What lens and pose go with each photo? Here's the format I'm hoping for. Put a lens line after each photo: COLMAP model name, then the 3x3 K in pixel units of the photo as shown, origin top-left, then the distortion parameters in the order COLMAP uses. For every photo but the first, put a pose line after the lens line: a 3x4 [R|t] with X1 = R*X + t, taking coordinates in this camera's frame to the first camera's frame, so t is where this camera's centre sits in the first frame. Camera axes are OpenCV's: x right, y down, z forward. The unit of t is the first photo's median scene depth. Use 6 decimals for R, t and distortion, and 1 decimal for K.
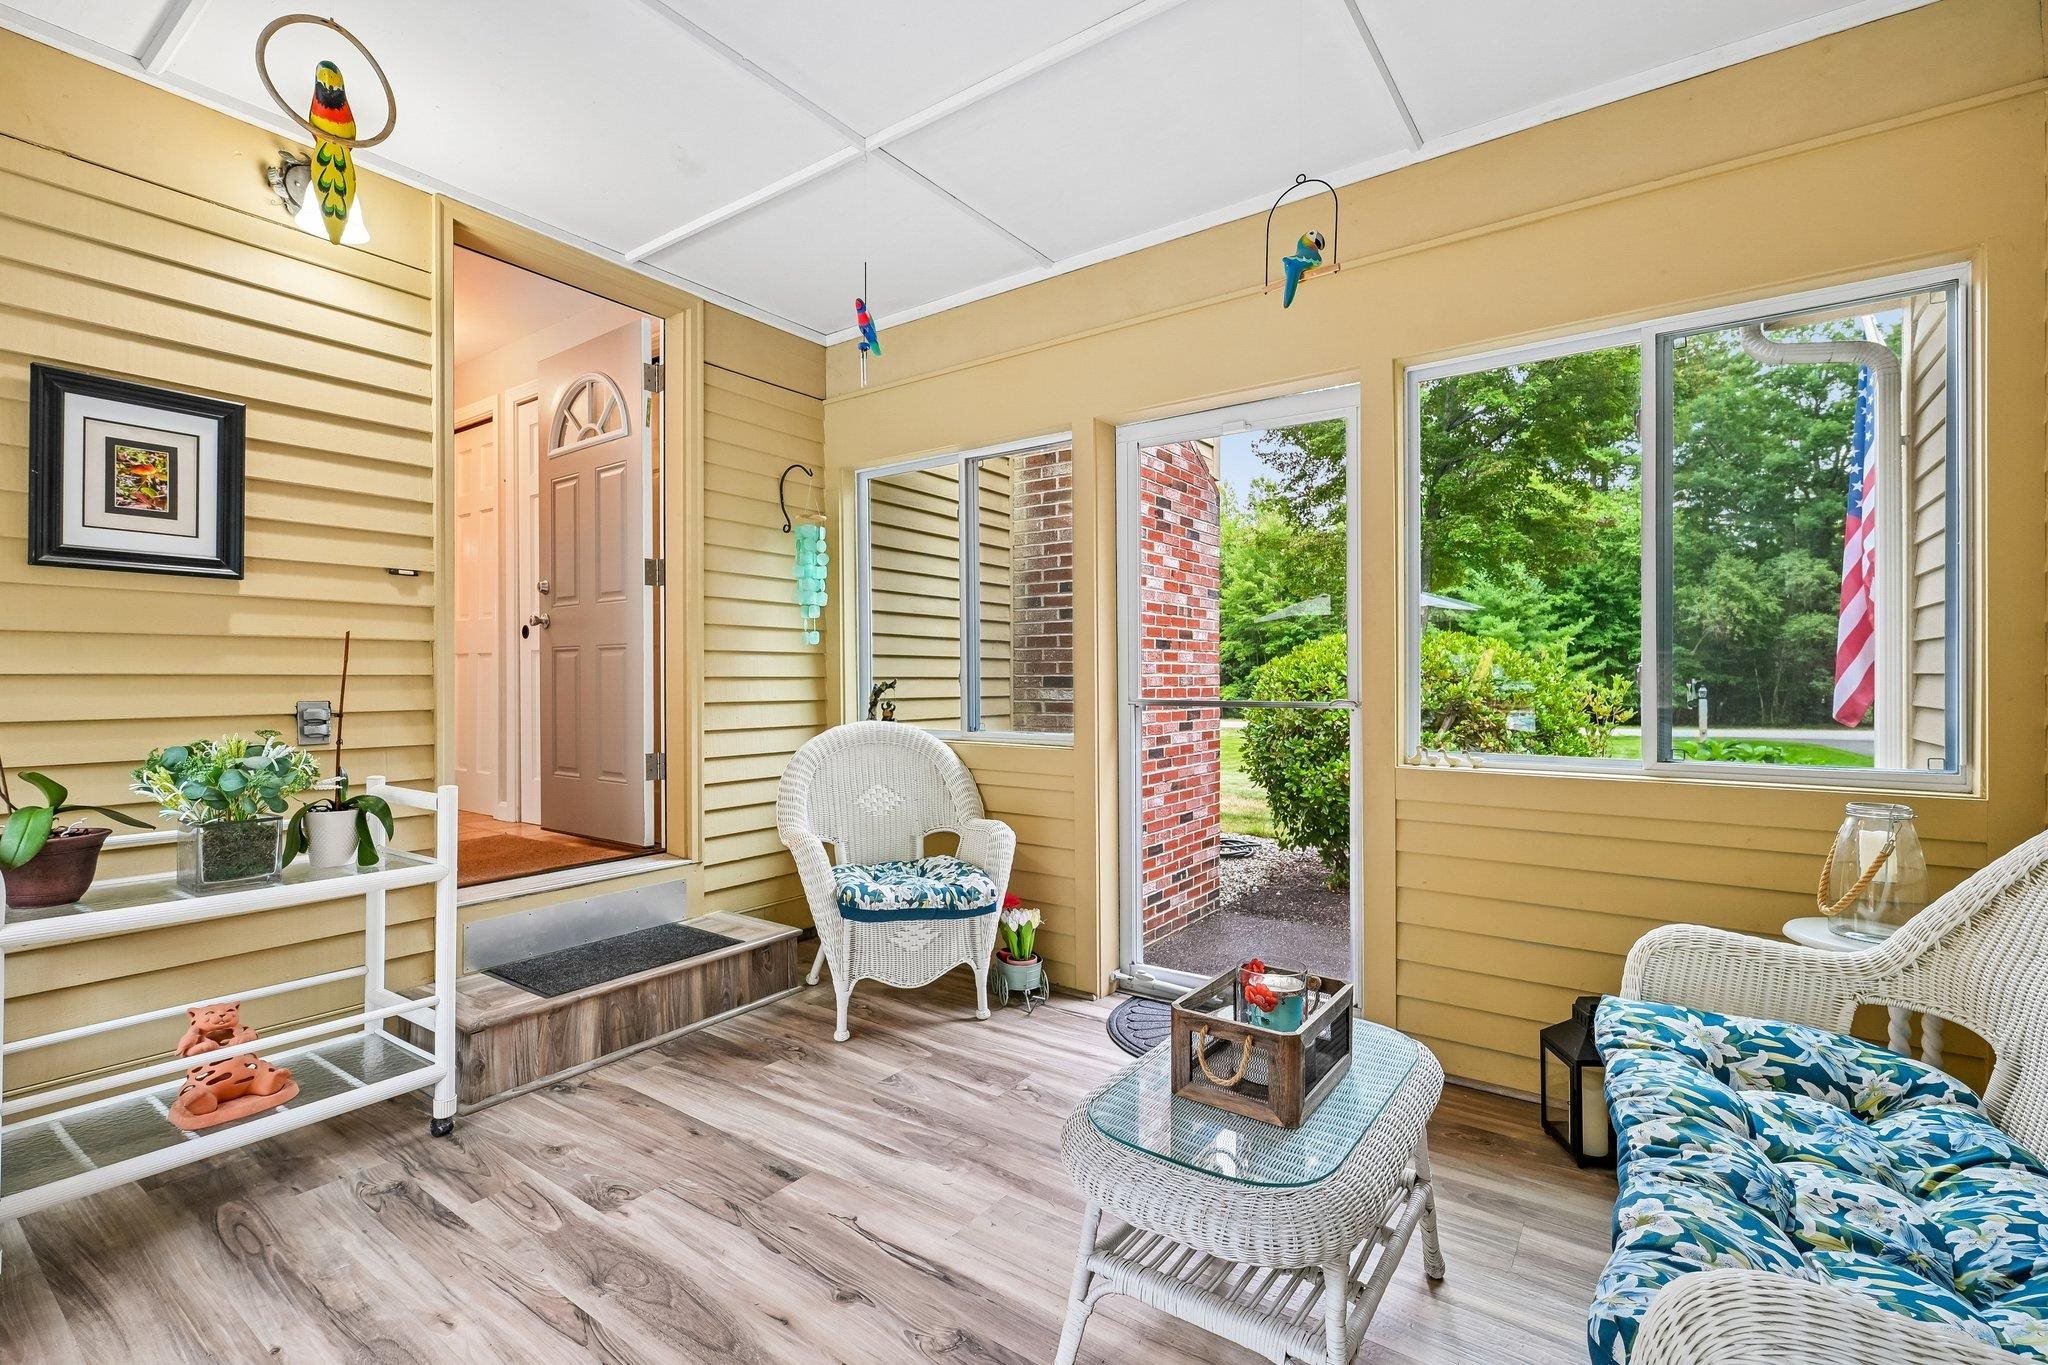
lens RADIAL K [[910.9, 0, 1014.1], [0, 910.9, 682.6], [0, 0, 1]] dist [-0.000422, -0.000103]
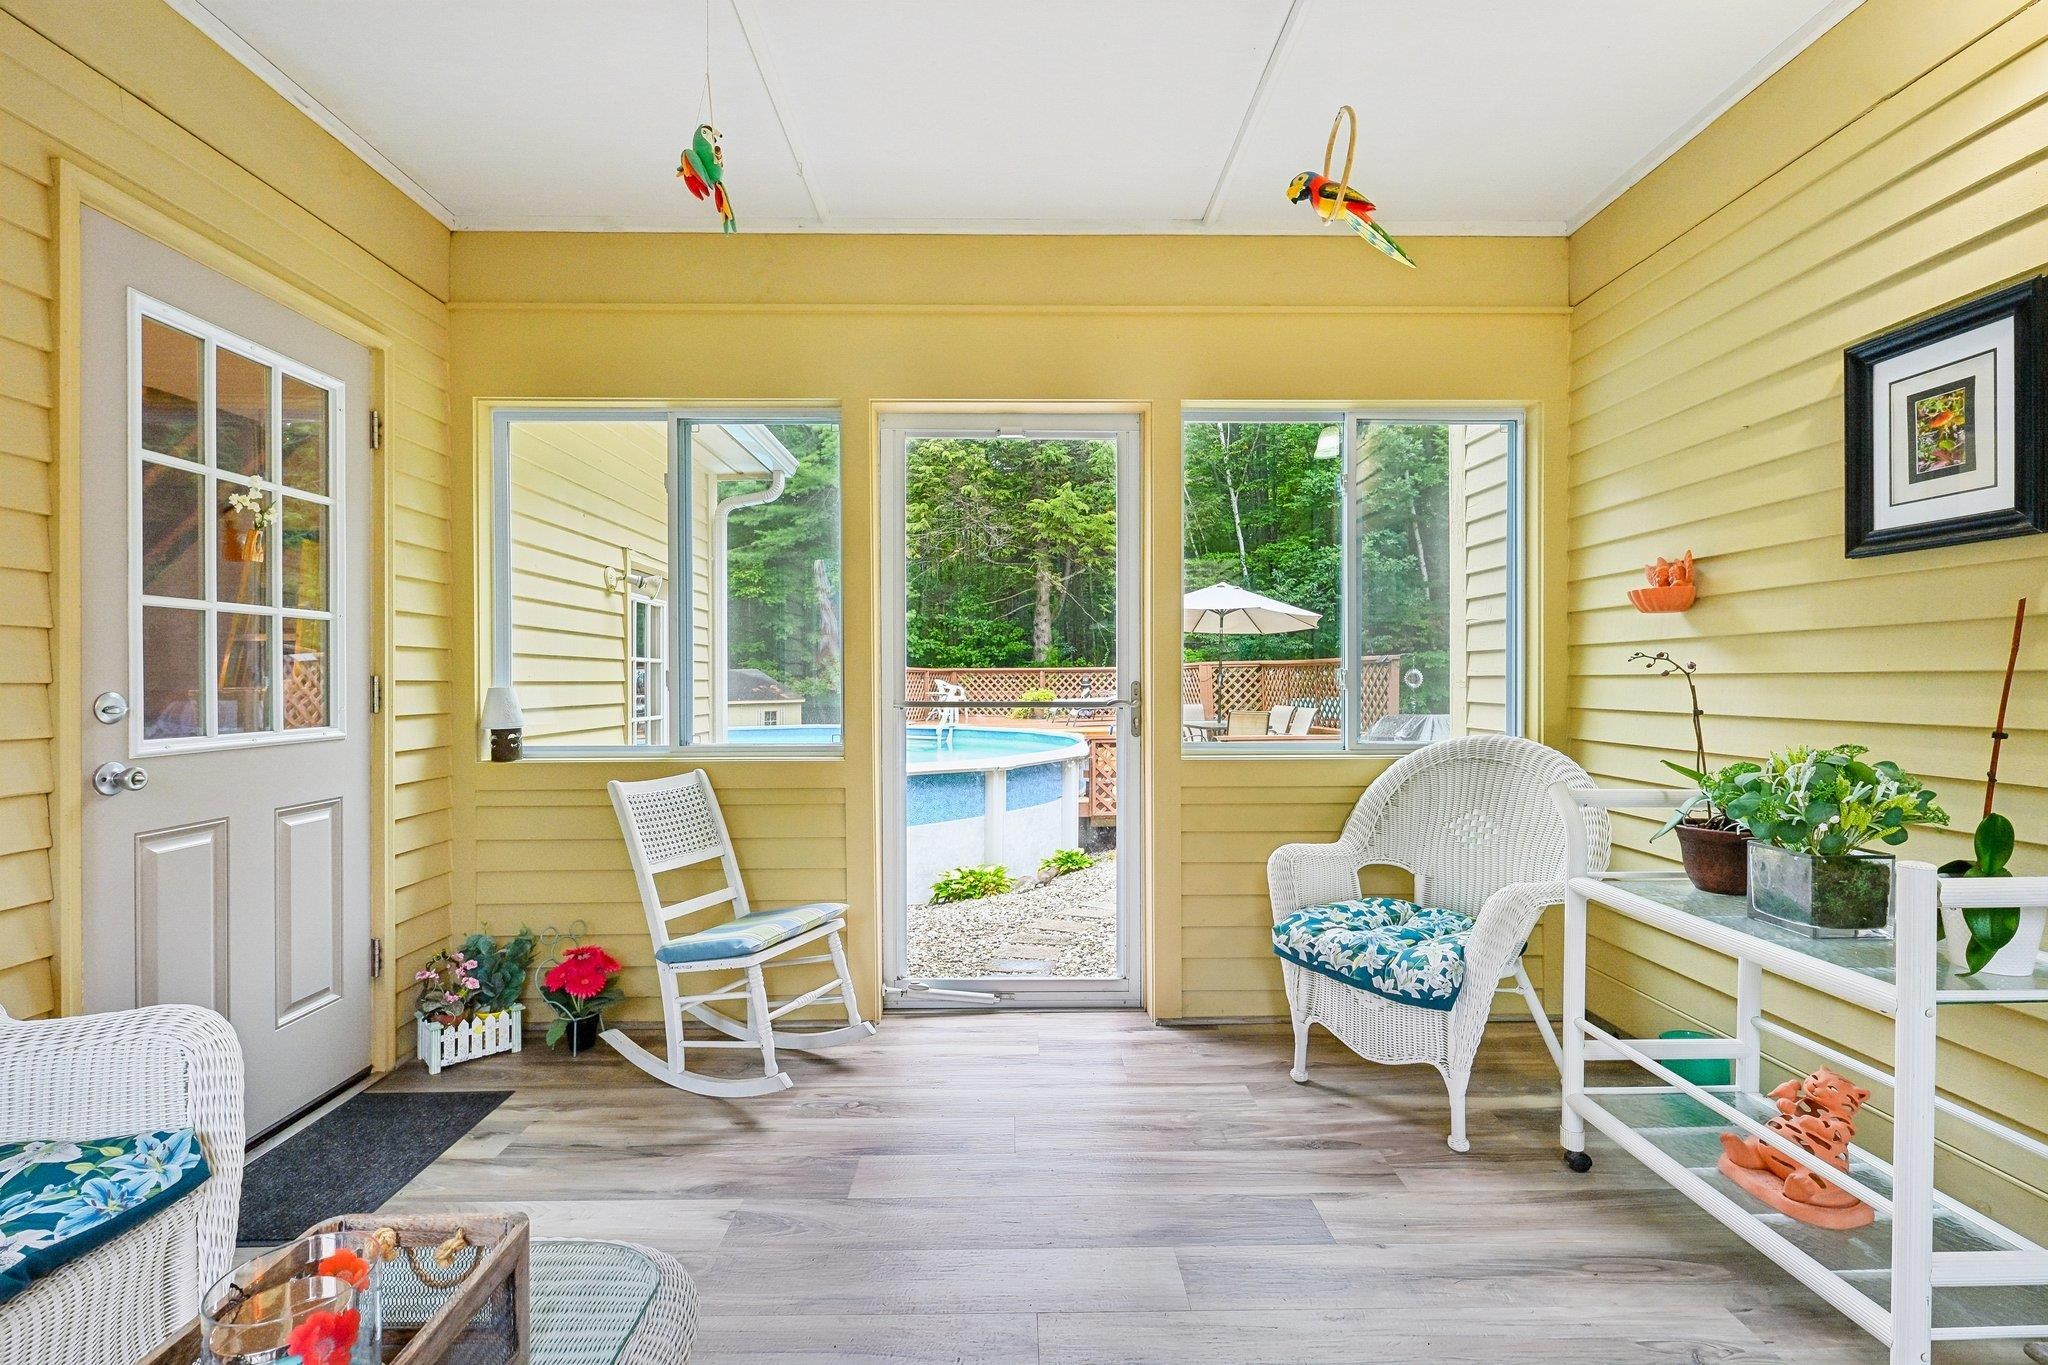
lens RADIAL K [[910.9, 0, 1014.1], [0, 910.9, 682.6], [0, 0, 1]] dist [-0.000422, -0.000103]
pose [[-0.797595, 0.003941, -0.603180, 0.200064], [0.000314, 0.999981, 0.006118, -0.004118], [0.603193, 0.004690, -0.797581, 1.179140]]
